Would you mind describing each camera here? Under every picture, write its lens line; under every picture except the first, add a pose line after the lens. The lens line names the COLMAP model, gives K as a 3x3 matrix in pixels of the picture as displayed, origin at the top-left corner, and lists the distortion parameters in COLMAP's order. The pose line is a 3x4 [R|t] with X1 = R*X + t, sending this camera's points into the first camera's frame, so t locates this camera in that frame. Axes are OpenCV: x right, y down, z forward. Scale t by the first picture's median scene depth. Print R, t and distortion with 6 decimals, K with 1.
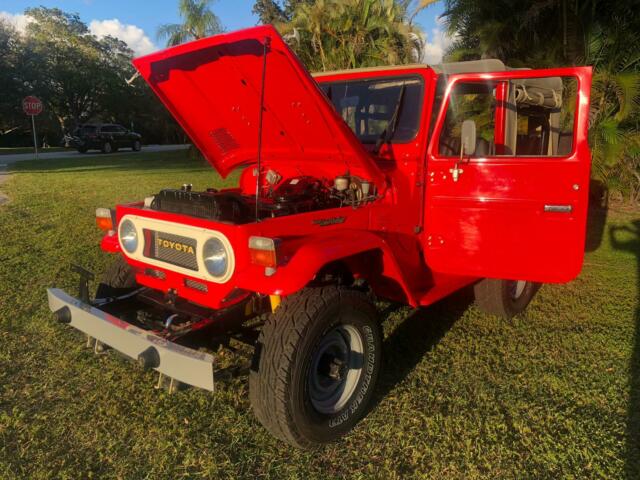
lens RADIAL K [[514.0, 0, 321.7], [0, 514.0, 237.4], [0, 0, 1]] dist [0.023725, -0.013570]
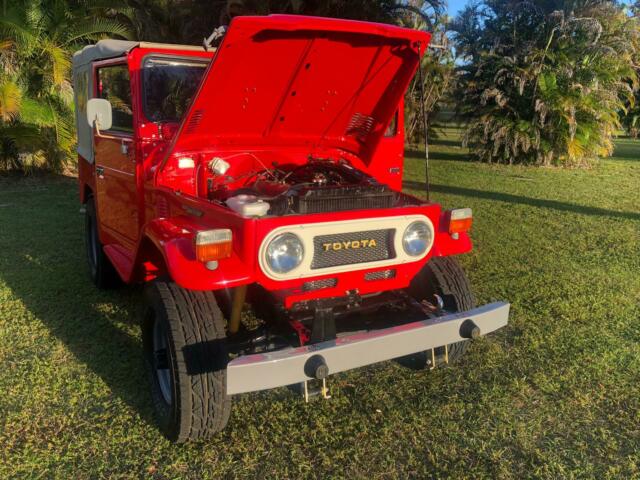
lens RADIAL K [[514.0, 0, 321.7], [0, 514.0, 237.4], [0, 0, 1]] dist [0.023725, -0.013570]
pose [[0.322536, -0.212730, 0.922343, -1.053293], [0.146403, 0.973904, 0.173427, -0.151160], [-0.935167, 0.079097, 0.345263, 0.654426]]
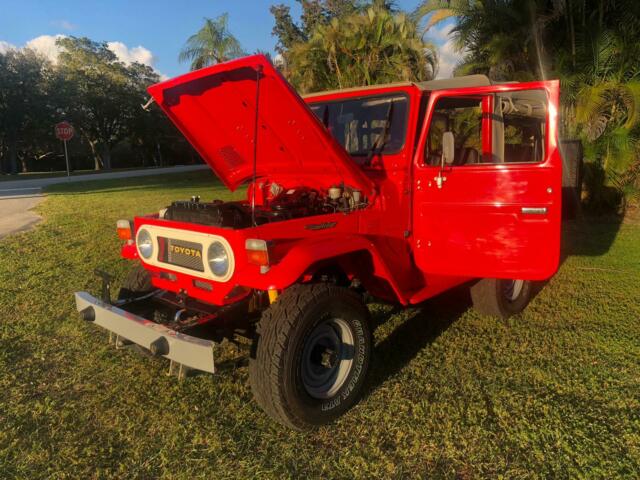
lens RADIAL K [[514.9, 0, 319.6], [0, 514.9, 241.5], [0, 0, 1]] dist [0.018365, 0.003530]
pose [[0.998400, -0.018890, -0.053296, 0.062489], [0.017608, 0.999547, -0.024420, 0.025688], [0.053733, 0.023442, 0.998280, -0.096840]]
